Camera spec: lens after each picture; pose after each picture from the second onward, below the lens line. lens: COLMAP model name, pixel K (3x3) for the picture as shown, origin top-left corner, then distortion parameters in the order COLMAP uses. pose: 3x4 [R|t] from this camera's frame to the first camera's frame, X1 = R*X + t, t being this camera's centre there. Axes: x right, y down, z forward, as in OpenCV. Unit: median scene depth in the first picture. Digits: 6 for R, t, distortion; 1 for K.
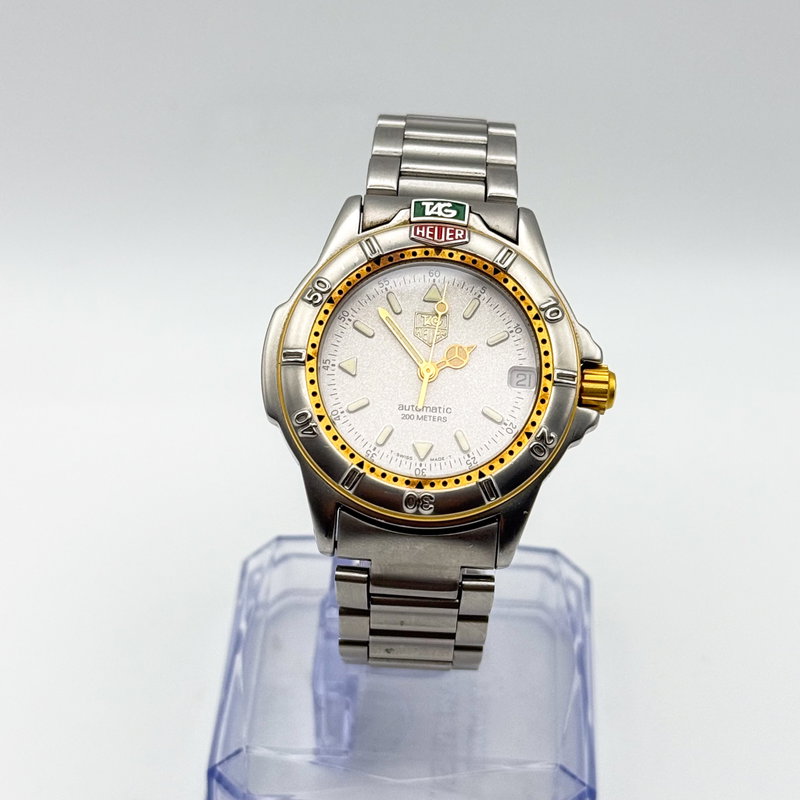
lens RADIAL K [[2065.9, 0, 397.8], [0, 2065.9, 404.8], [0, 0, 1]] dist [0.137315, 0.000000]
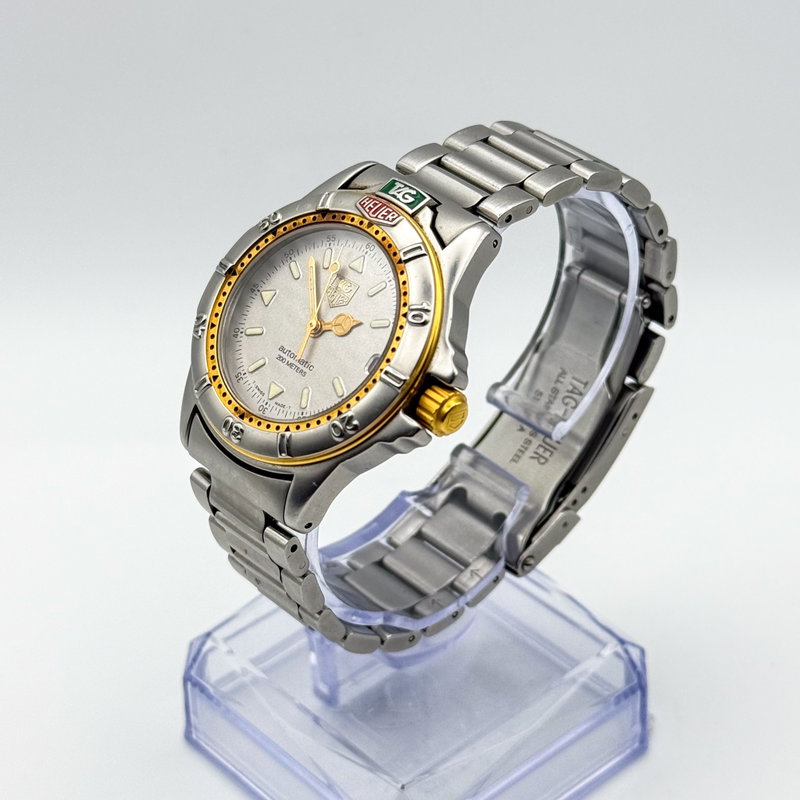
lens RADIAL K [[2065.9, 0, 395.9], [0, 2065.9, 398.8], [0, 0, 1]] dist [0.137315, 0.000000]
pose [[0.705015, 0.375393, -0.601692, 0.683083], [-0.407953, 0.908664, 0.088905, -0.092622], [0.580110, 0.182783, 0.793765, 0.203603]]
